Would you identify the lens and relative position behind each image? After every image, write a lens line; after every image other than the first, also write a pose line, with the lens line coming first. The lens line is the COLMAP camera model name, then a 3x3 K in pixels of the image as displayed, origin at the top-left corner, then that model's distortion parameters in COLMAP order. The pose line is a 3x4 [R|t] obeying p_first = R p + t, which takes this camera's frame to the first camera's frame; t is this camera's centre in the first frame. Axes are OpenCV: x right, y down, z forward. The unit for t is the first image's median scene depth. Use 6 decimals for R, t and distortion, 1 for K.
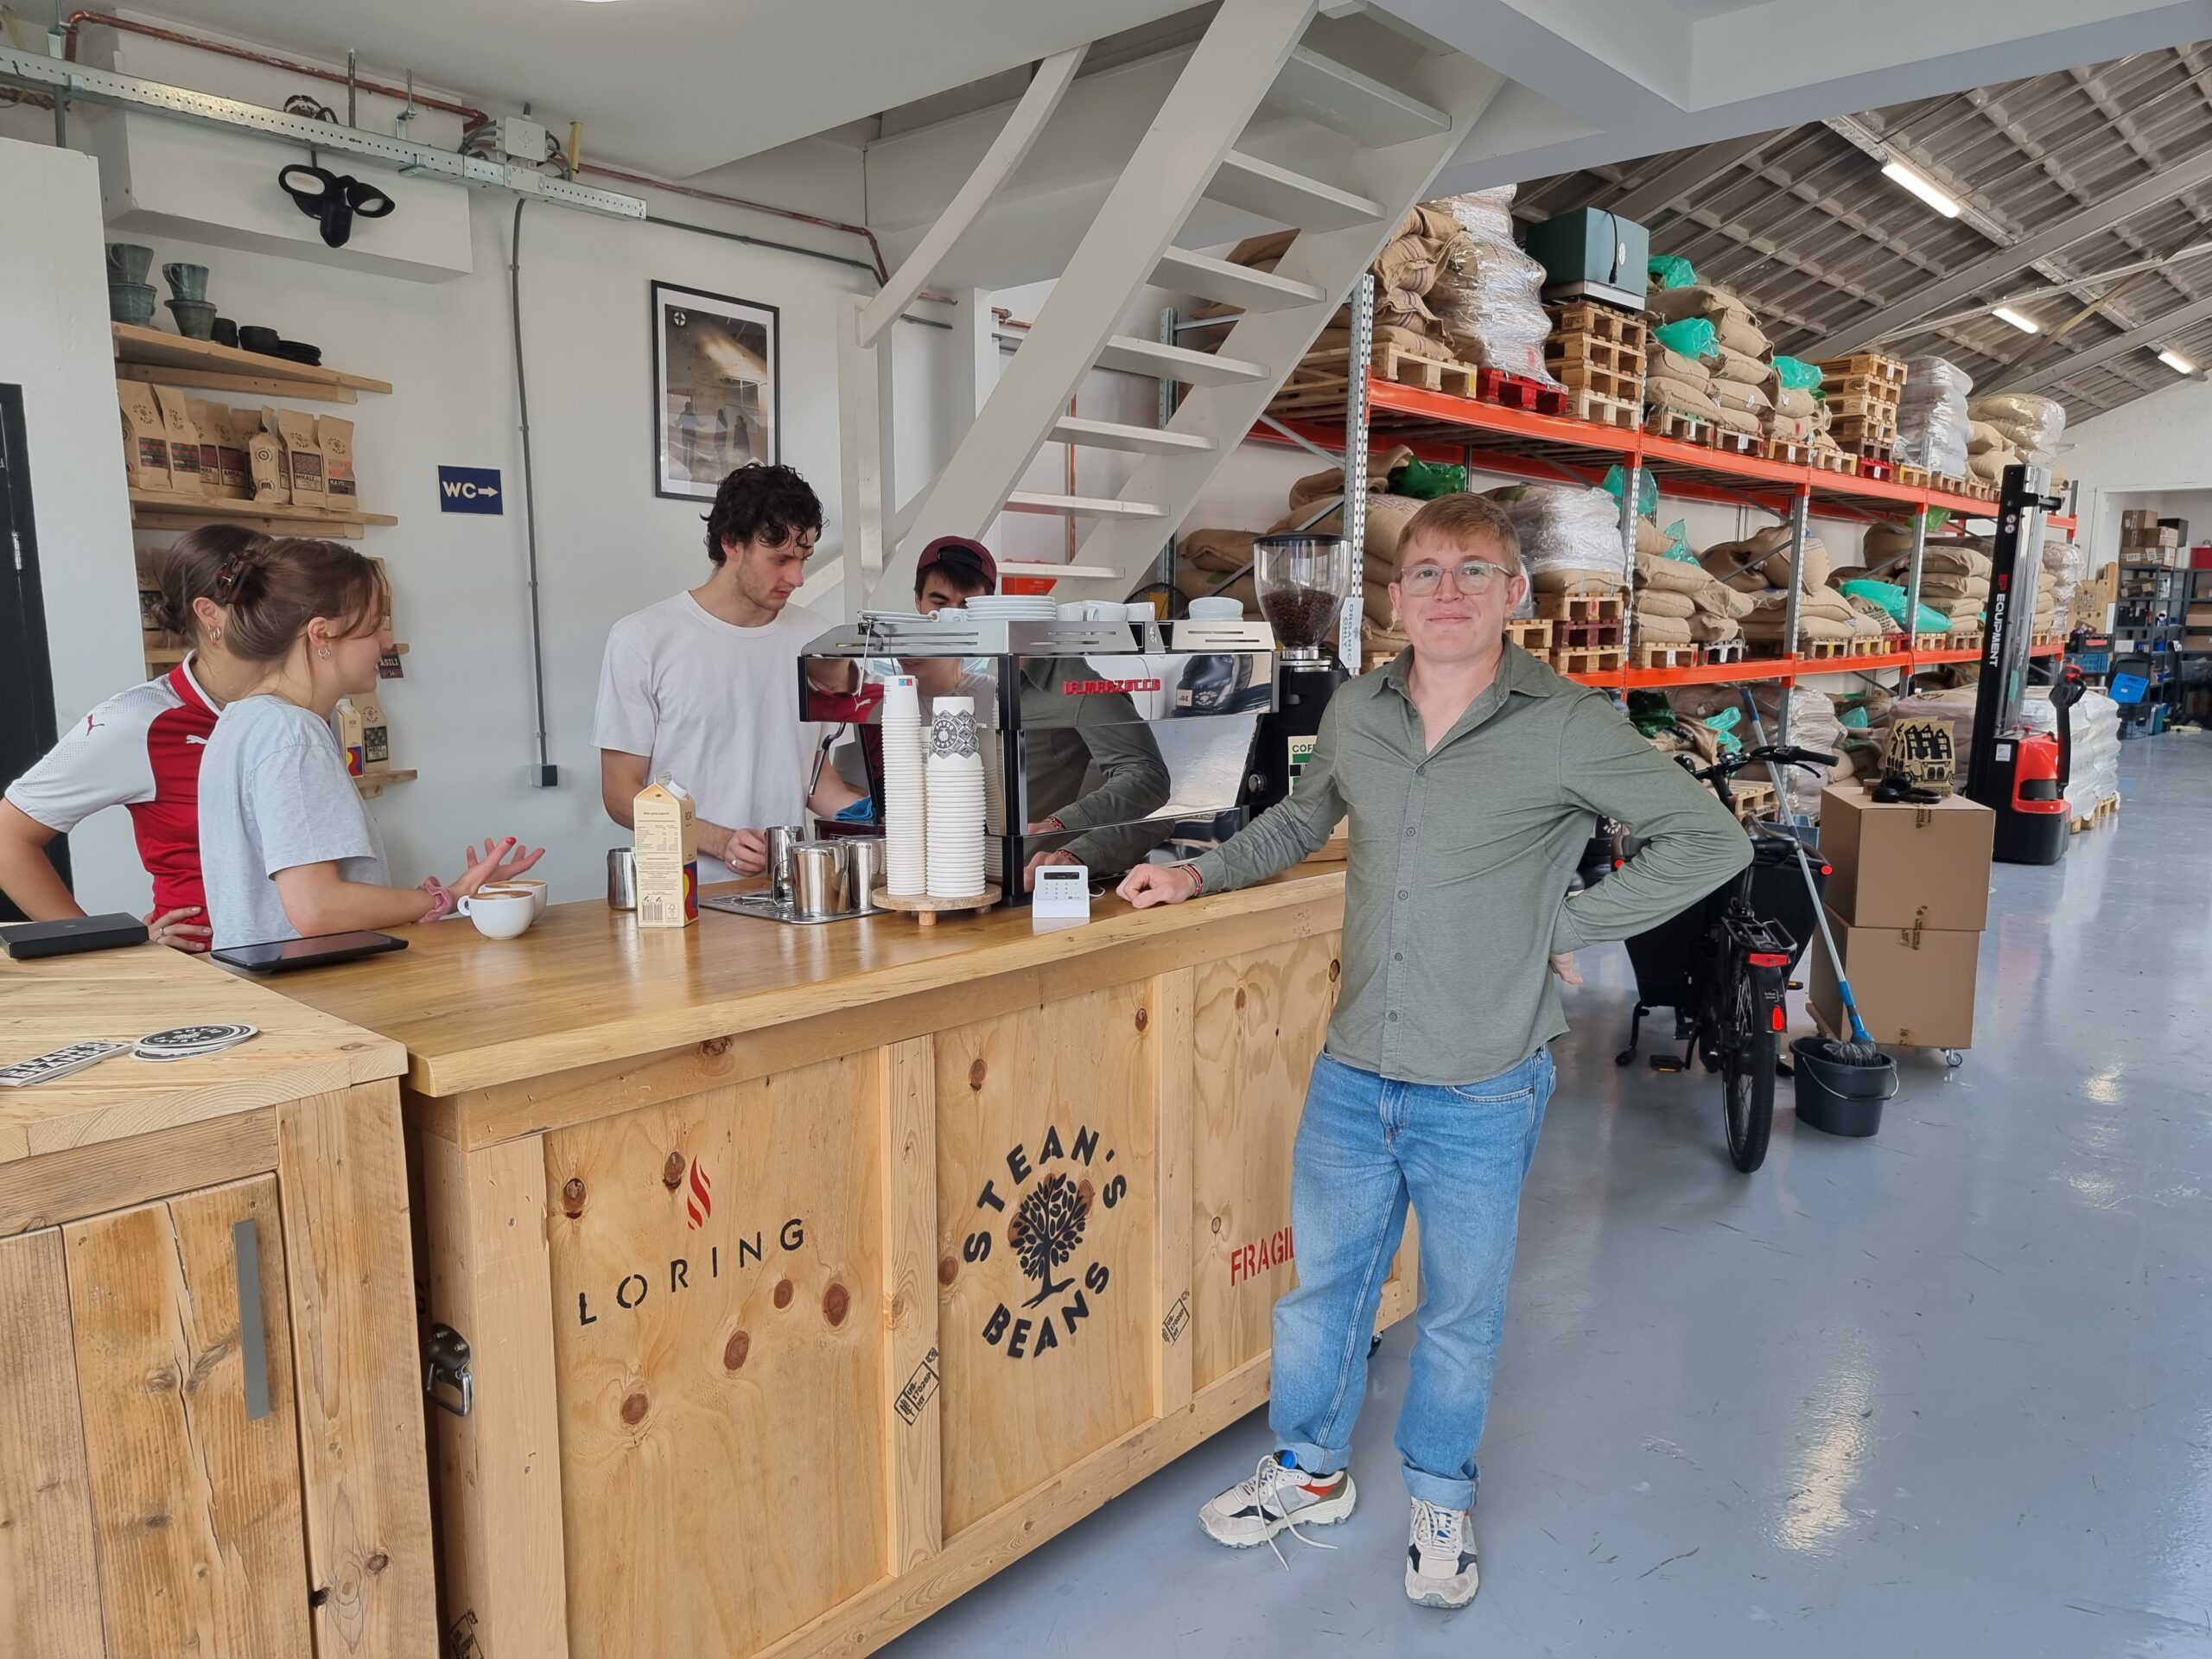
lens RADIAL K [[1552.6, 0, 1106.0], [0, 1552.6, 829.5], [0, 0, 1]] dist [0.142564, -0.123462]
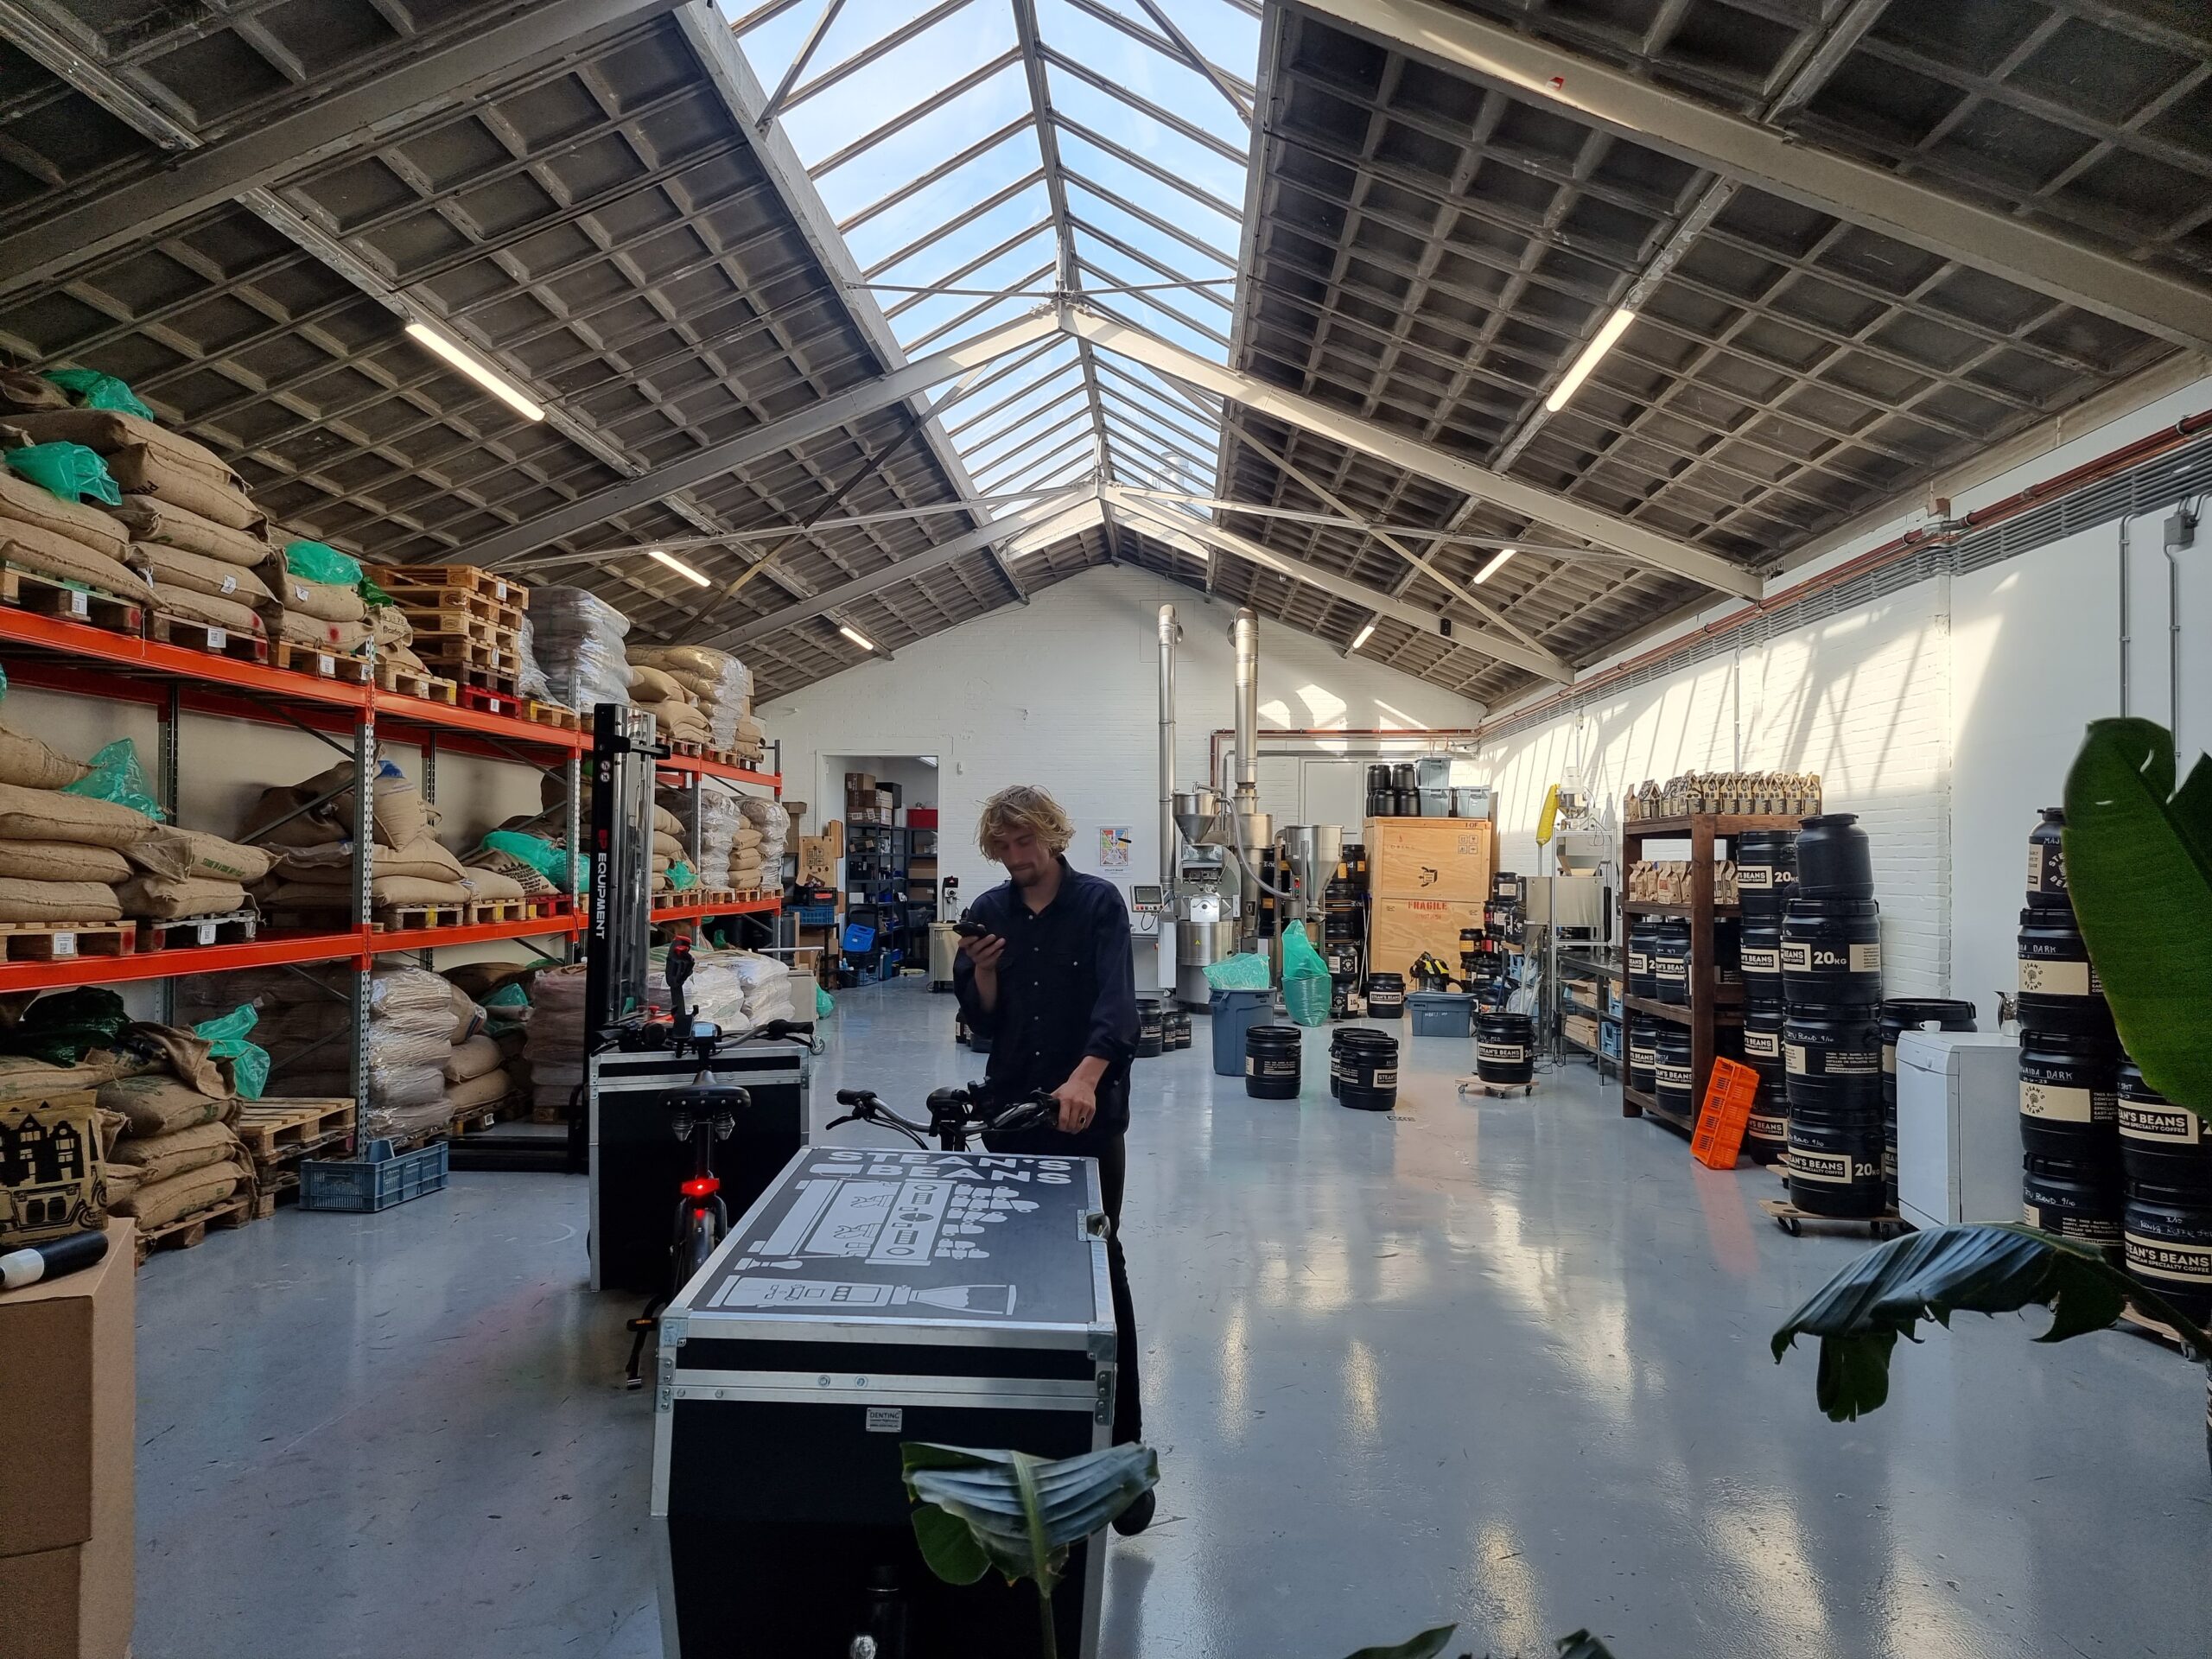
lens RADIAL K [[1552.6, 0, 1106.0], [0, 1552.6, 829.5], [0, 0, 1]] dist [0.142564, -0.123462]
pose [[0.781095, 0.015357, 0.624223, 0.217465], [0.080431, 0.988895, -0.124973, -0.030320], [-0.619210, 0.147823, 0.771186, 0.174311]]
